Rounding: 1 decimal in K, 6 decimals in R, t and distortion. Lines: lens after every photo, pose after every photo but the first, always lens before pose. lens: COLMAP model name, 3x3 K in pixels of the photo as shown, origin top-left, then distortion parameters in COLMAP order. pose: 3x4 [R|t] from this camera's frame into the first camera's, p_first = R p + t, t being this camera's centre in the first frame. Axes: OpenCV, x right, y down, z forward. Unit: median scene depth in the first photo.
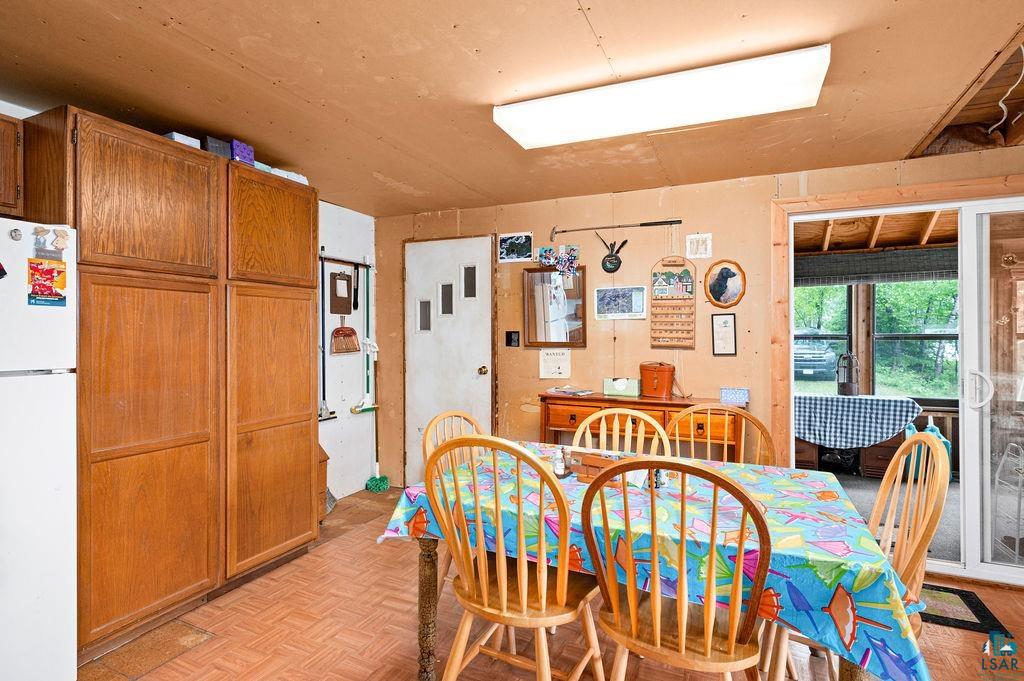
lens RADIAL K [[513.9, 0, 509.1], [0, 513.9, 336.7], [0, 0, 1]] dist [0.007026, 0.000772]
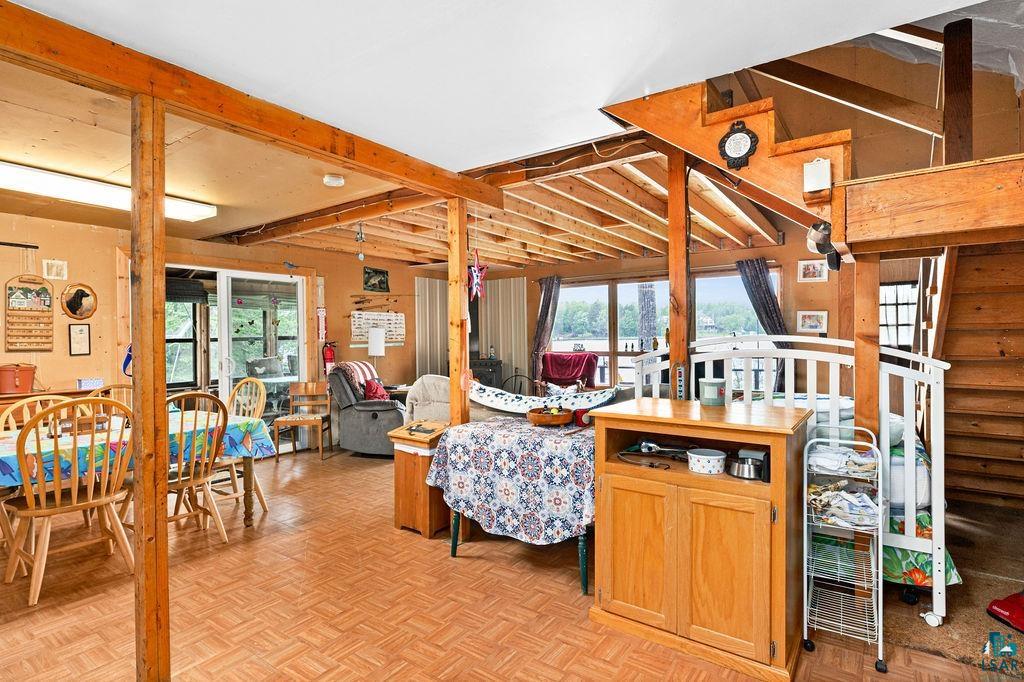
lens RADIAL K [[513.9, 0, 509.7], [0, 513.9, 340.3], [0, 0, 1]] dist [0.007026, 0.000772]
pose [[0.178016, -0.009412, 0.983983, -0.686010], [0.008168, 0.999934, 0.008087, -0.003439], [-0.983994, 0.006598, 0.178081, -0.327576]]
